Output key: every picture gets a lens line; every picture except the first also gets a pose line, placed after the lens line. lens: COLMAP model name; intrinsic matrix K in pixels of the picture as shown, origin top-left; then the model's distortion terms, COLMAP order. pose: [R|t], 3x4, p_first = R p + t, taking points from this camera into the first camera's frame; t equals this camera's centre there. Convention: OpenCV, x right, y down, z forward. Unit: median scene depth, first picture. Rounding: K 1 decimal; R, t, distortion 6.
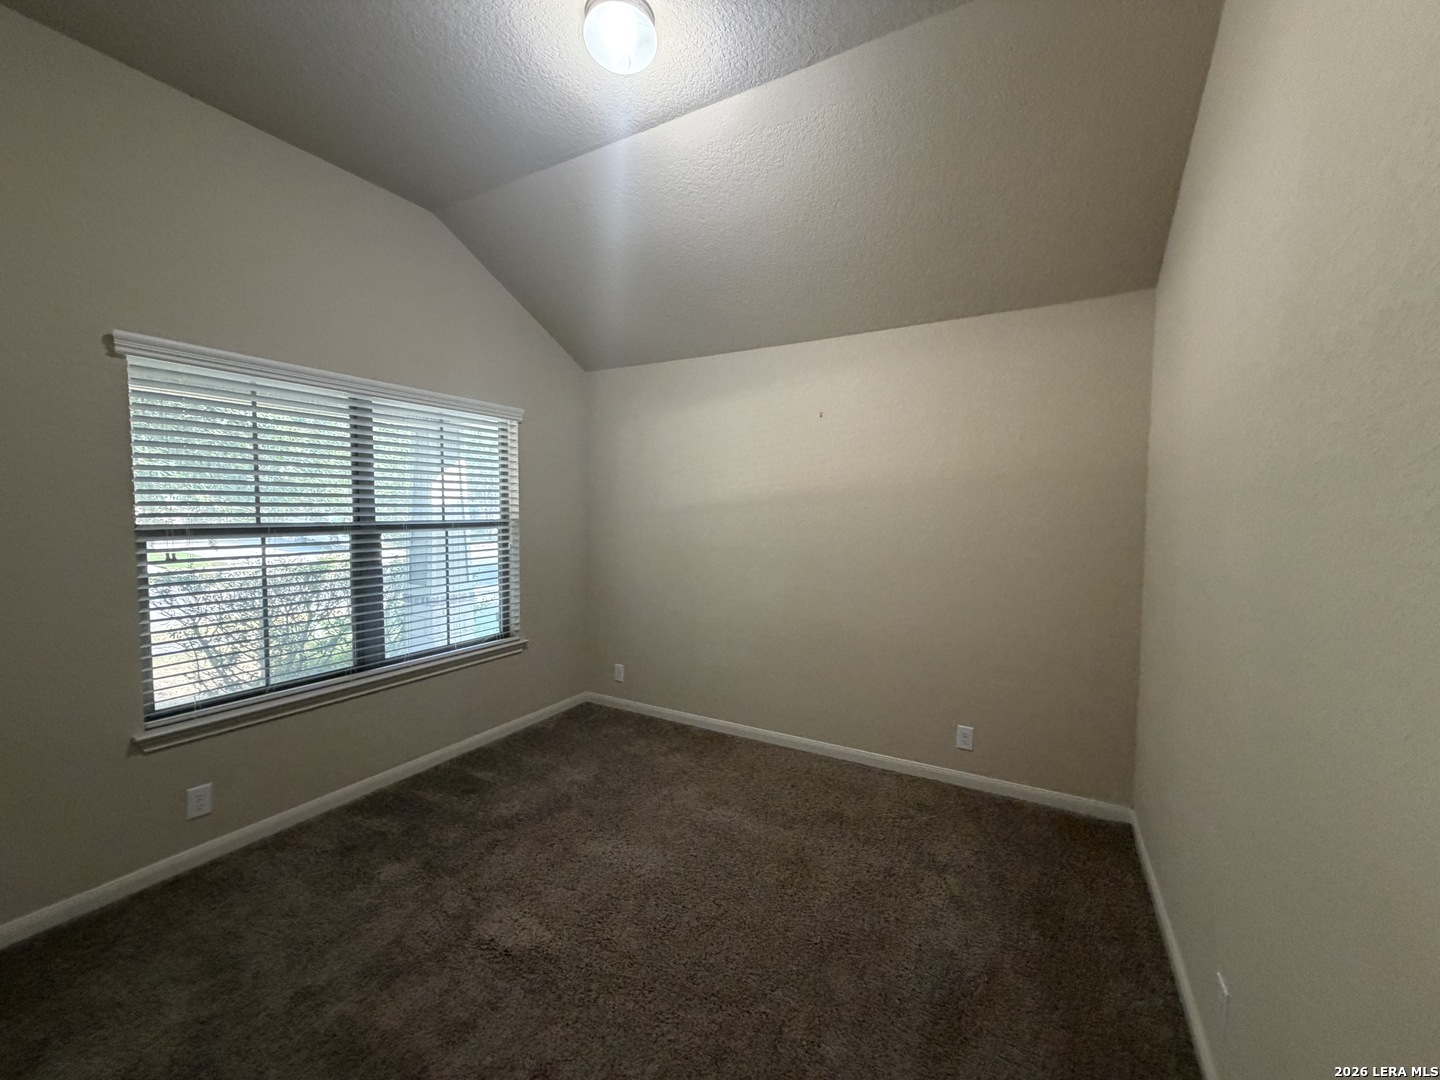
lens RADIAL K [[575.0, 0, 719.8], [0, 575.0, 551.3], [0, 0, 1]] dist [-0.001838, 0.000808]
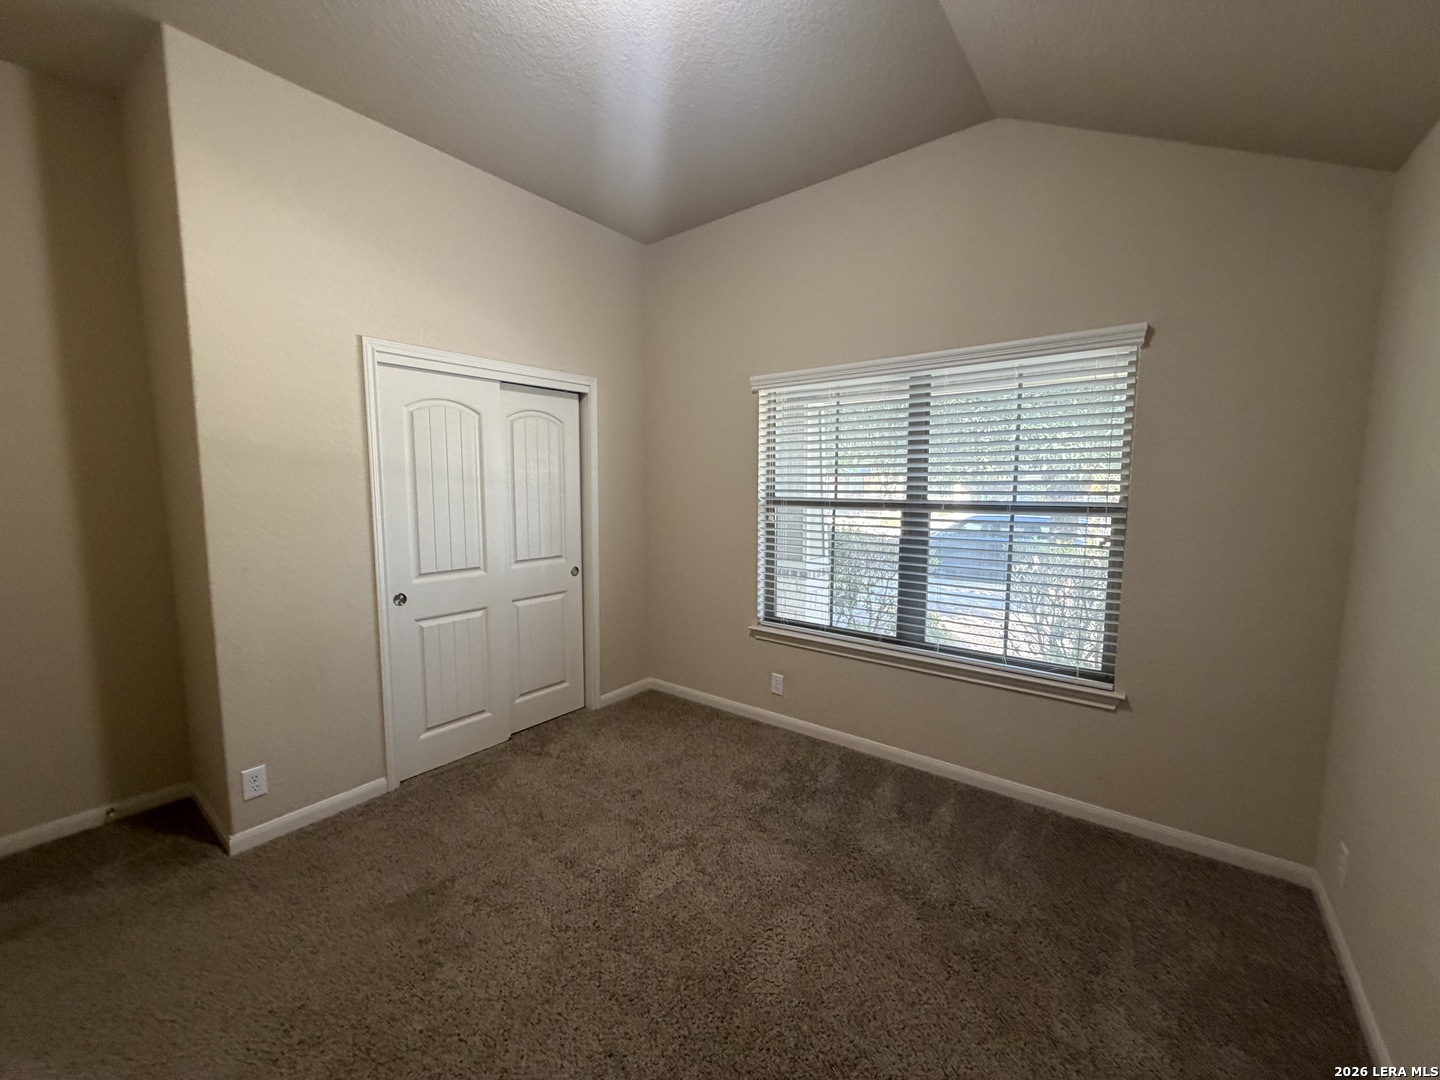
lens RADIAL K [[575.0, 0, 688.1], [0, 575.0, 546.0], [0, 0, 1]] dist [-0.001838, 0.000808]
pose [[-0.171680, 0.100048, -0.980059, 0.445359], [-0.074463, 0.990666, 0.114175, -0.057493], [0.982335, 0.092579, -0.162628, 0.793846]]
